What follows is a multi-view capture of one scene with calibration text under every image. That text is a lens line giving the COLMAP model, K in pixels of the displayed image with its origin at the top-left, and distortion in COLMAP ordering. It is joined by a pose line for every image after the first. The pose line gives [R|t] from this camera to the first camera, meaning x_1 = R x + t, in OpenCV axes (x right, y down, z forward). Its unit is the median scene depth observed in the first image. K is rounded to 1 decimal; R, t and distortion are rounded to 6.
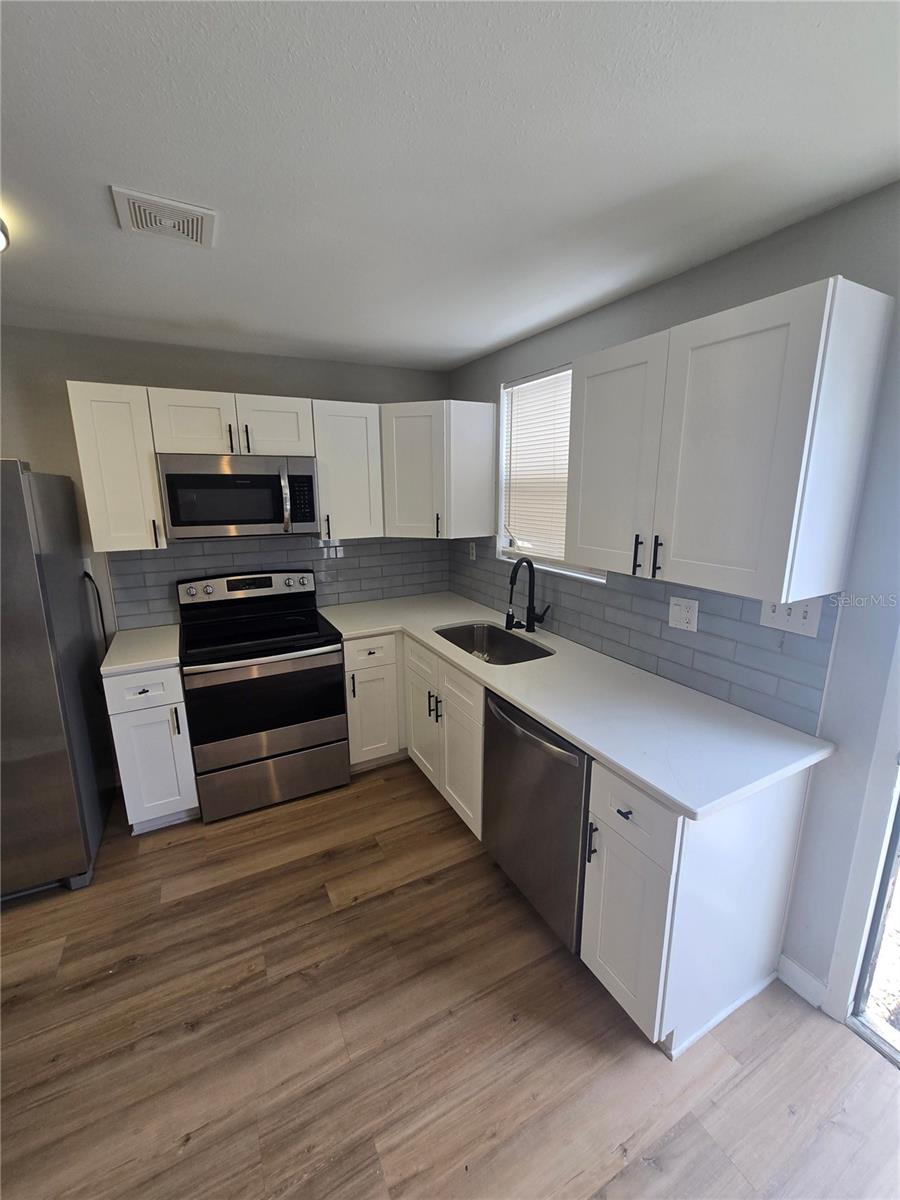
lens RADIAL K [[488.5, 0, 451.2], [0, 488.5, 597.4], [0, 0, 1]] dist [-0.000598, -0.000148]
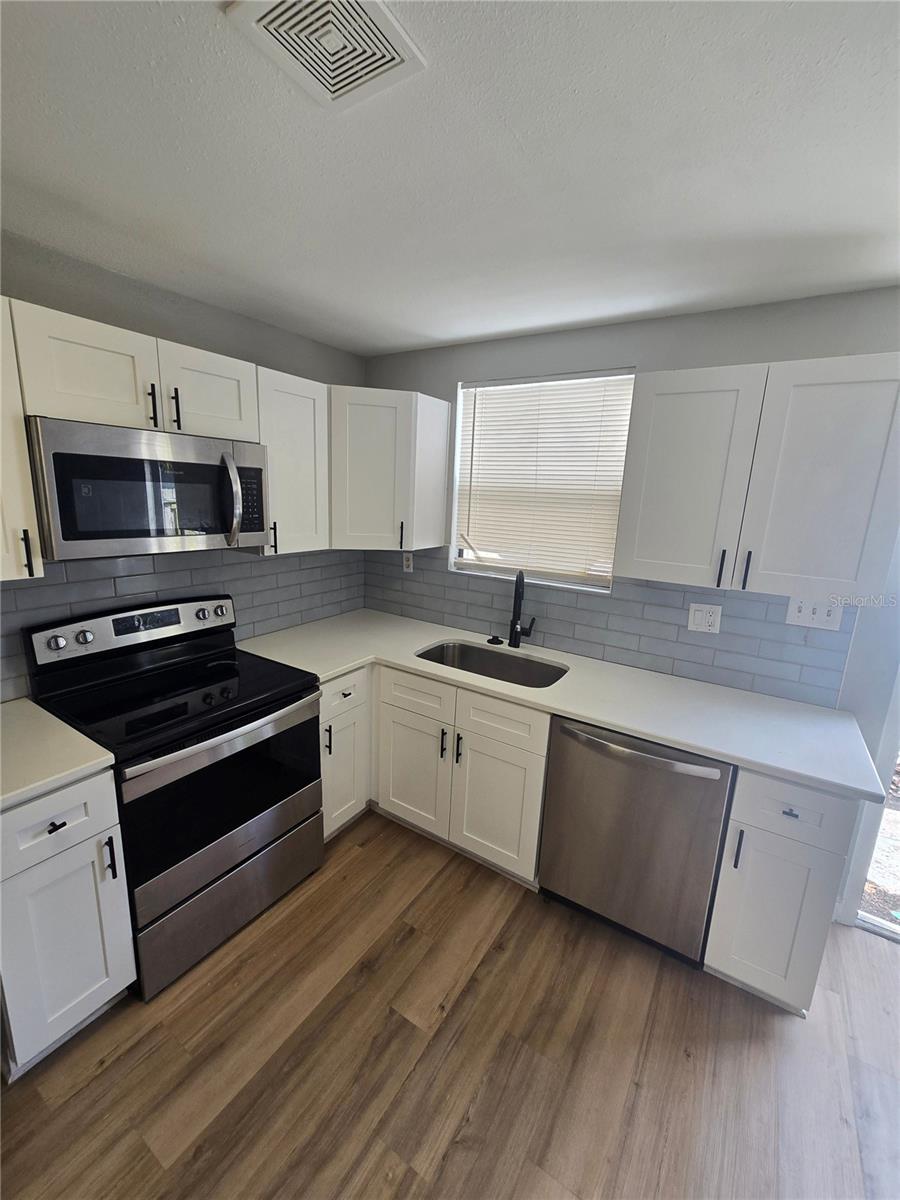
lens RADIAL K [[488.5, 0, 451.2], [0, 488.5, 597.4], [0, 0, 1]] dist [-0.000598, -0.000148]
pose [[0.869892, -0.063295, 0.489164, -0.436749], [0.064259, 0.997823, 0.014839, -0.051386], [-0.489038, 0.018525, 0.872066, 0.234320]]
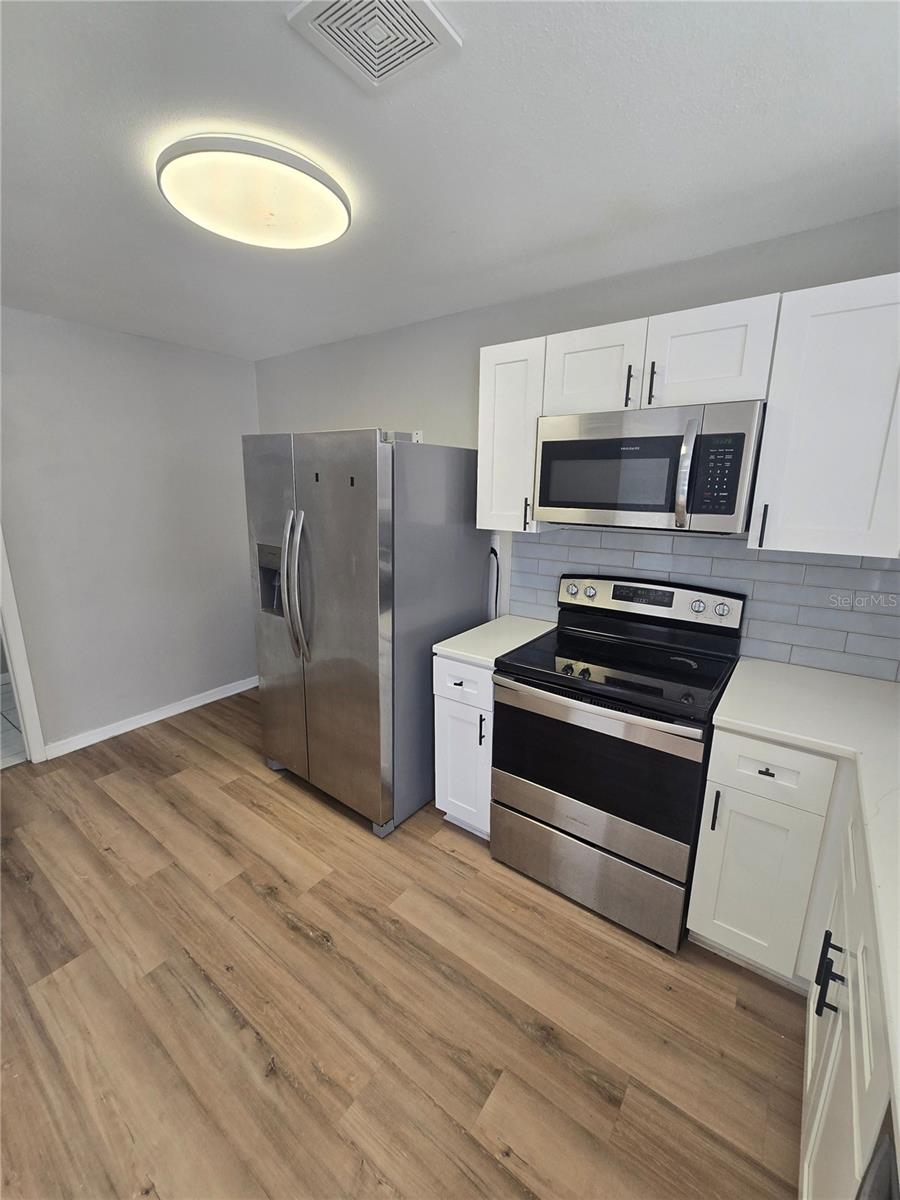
lens RADIAL K [[493.9, 0, 450.0], [0, 493.9, 600.0], [0, 0, 1]] dist [-0.001967, 0.000181]
pose [[0.431157, 0.215311, -0.876211, 0.122985], [-0.205601, 0.969007, 0.136945, -0.073389], [0.878540, 0.121105, 0.462062, 0.484067]]
